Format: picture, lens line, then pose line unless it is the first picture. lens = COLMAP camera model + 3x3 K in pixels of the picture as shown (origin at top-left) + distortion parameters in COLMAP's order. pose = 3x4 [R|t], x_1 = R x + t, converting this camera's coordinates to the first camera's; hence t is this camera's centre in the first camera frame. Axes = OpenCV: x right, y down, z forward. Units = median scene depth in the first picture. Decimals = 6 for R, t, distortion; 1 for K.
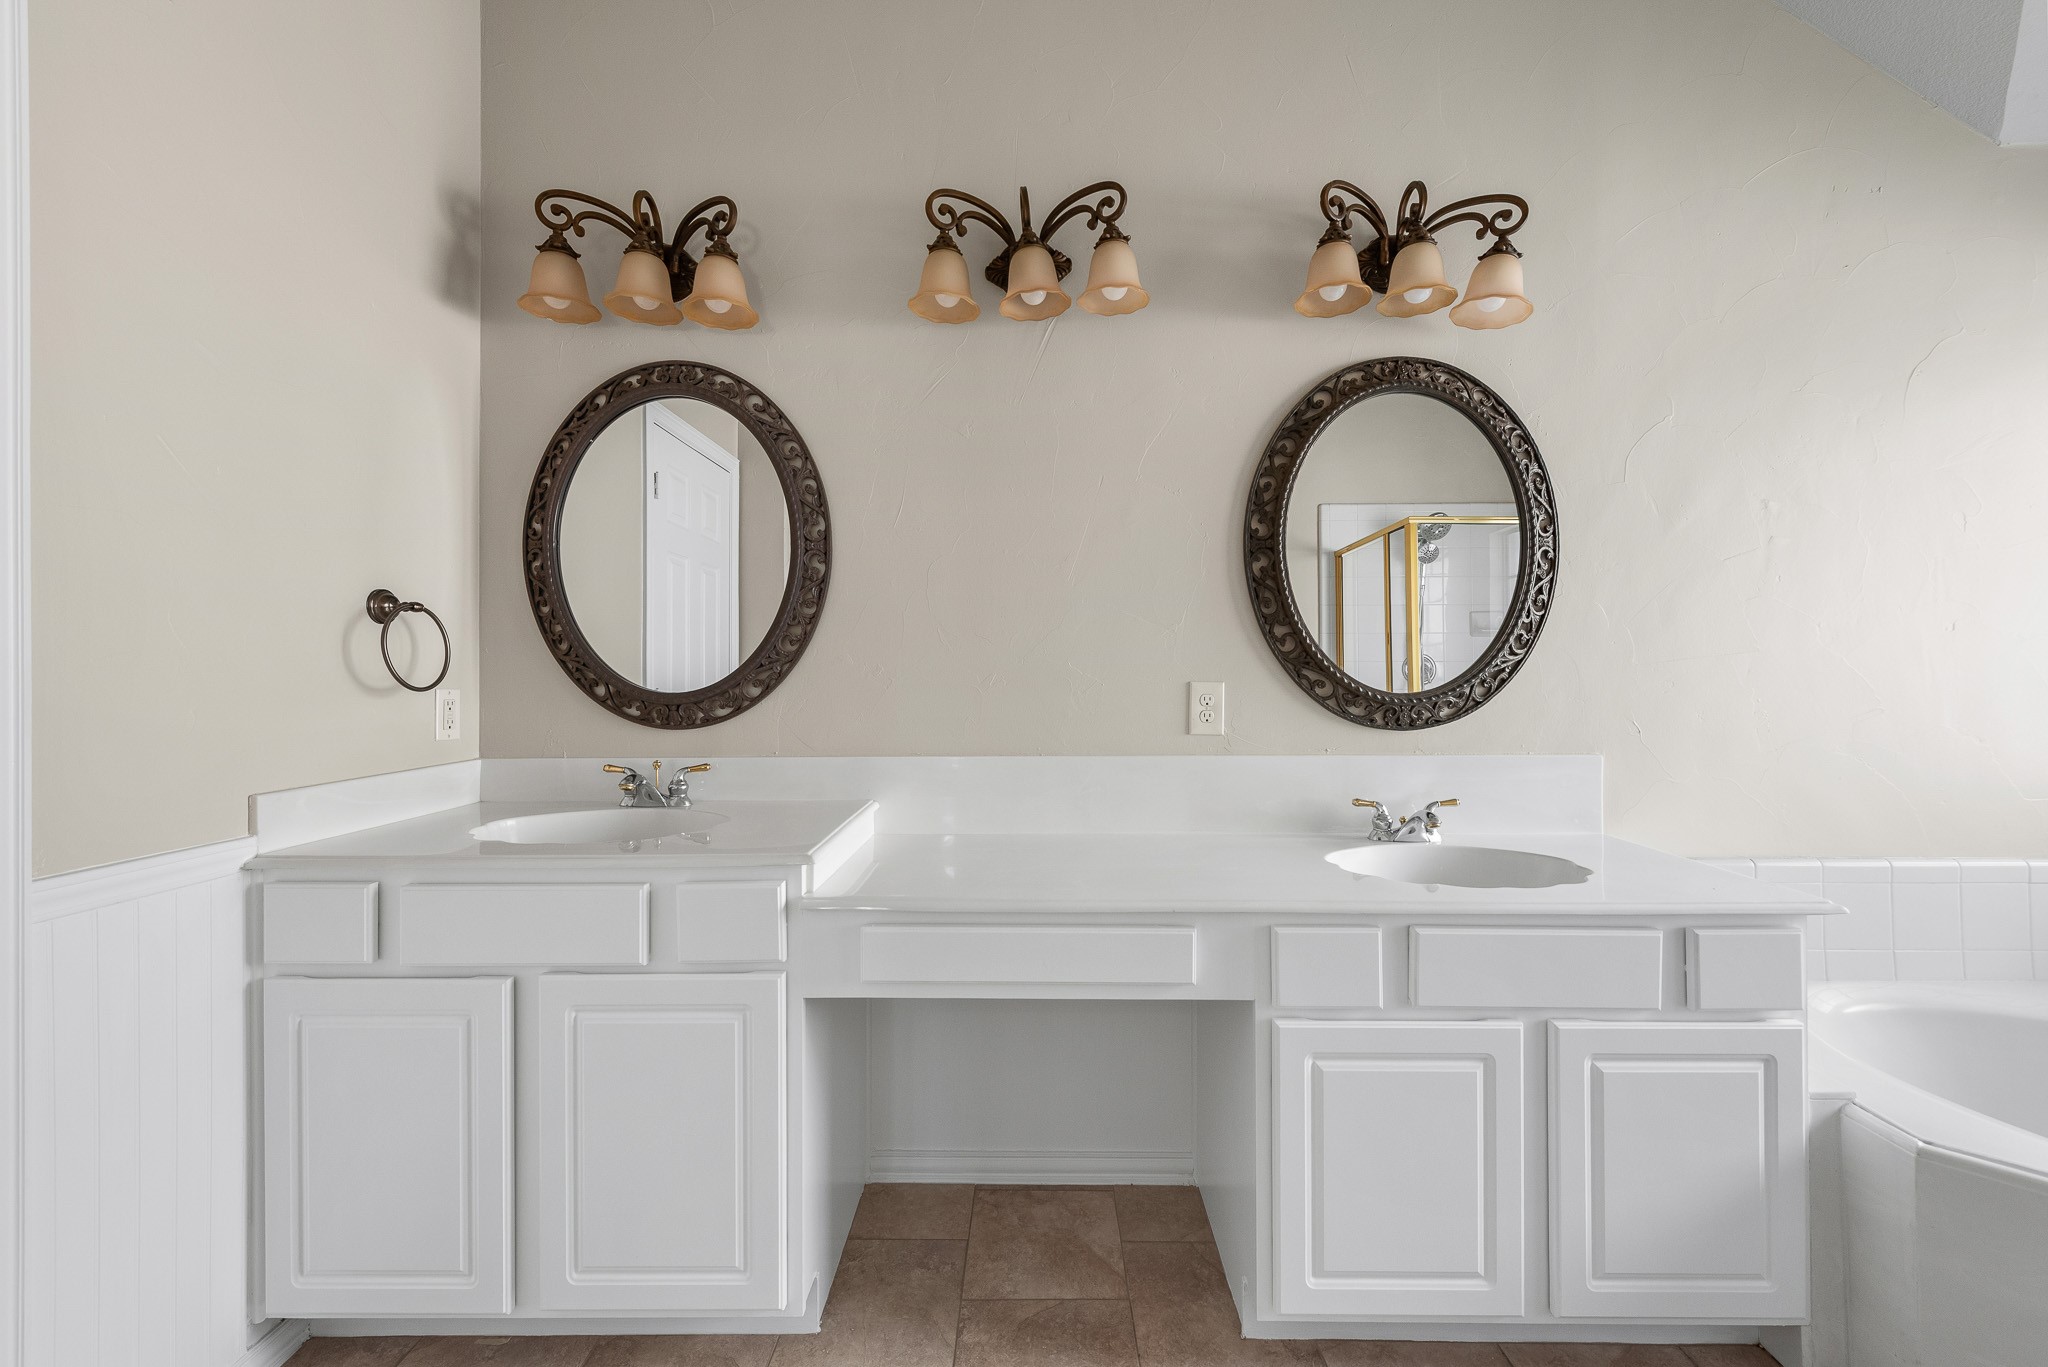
lens RADIAL K [[806.6, 0, 1022.6], [0, 806.6, 671.4], [0, 0, 1]] dist [0.012286, -0.002184]
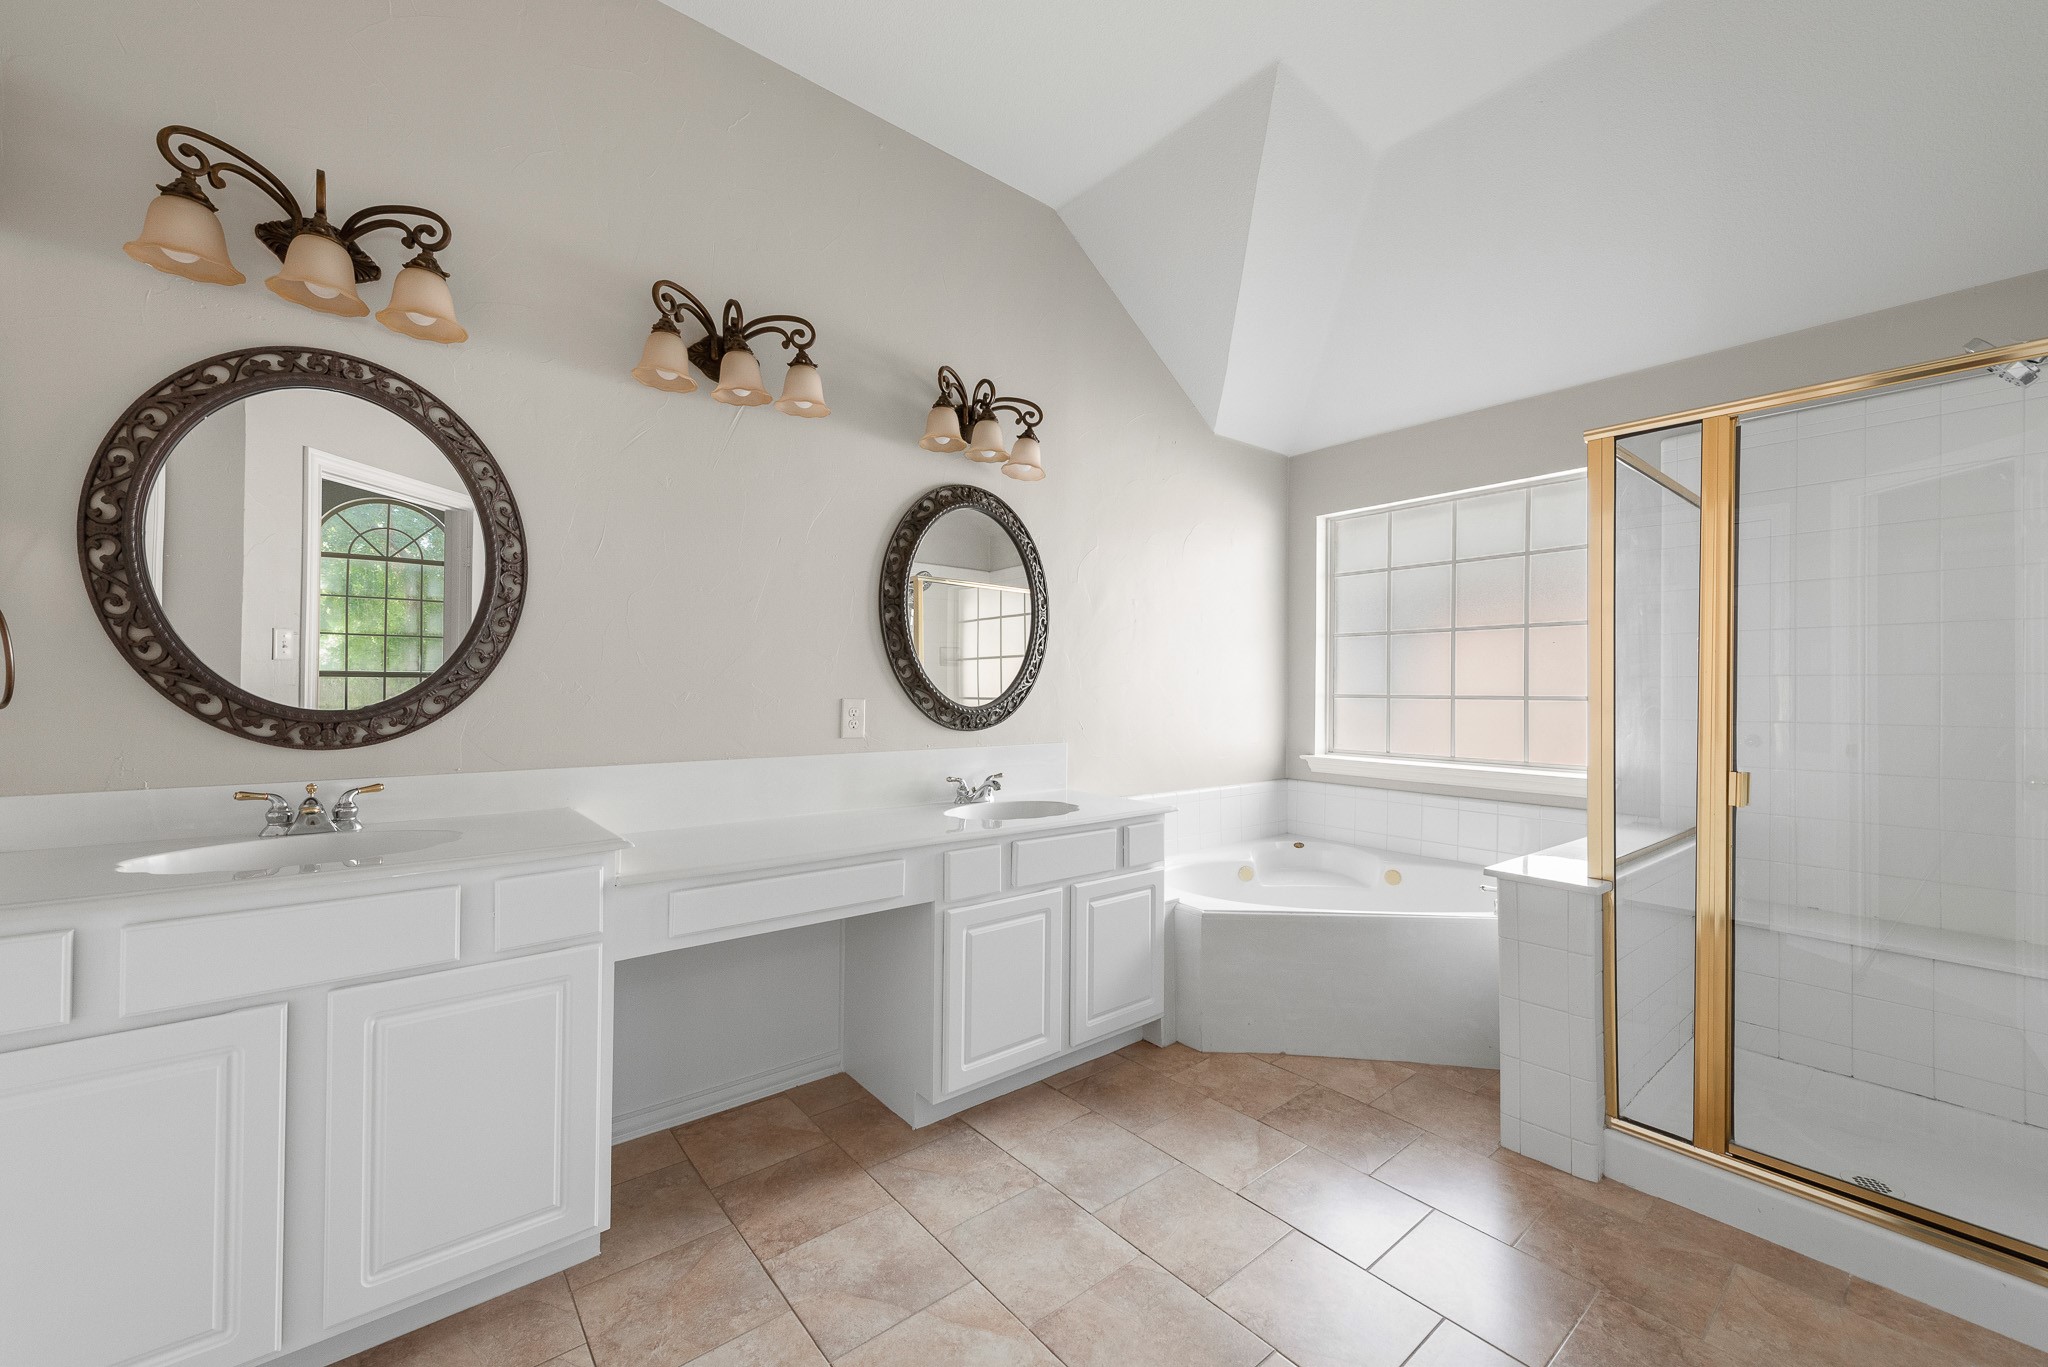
lens RADIAL K [[806.6, 0, 1015.0], [0, 806.6, 690.0], [0, 0, 1]] dist [0.012286, -0.002184]
pose [[0.772044, 0.008710, 0.635509, -0.447054], [-0.008035, 0.999960, -0.003944, 0.001286], [-0.635518, -0.002061, 0.772083, -0.232335]]
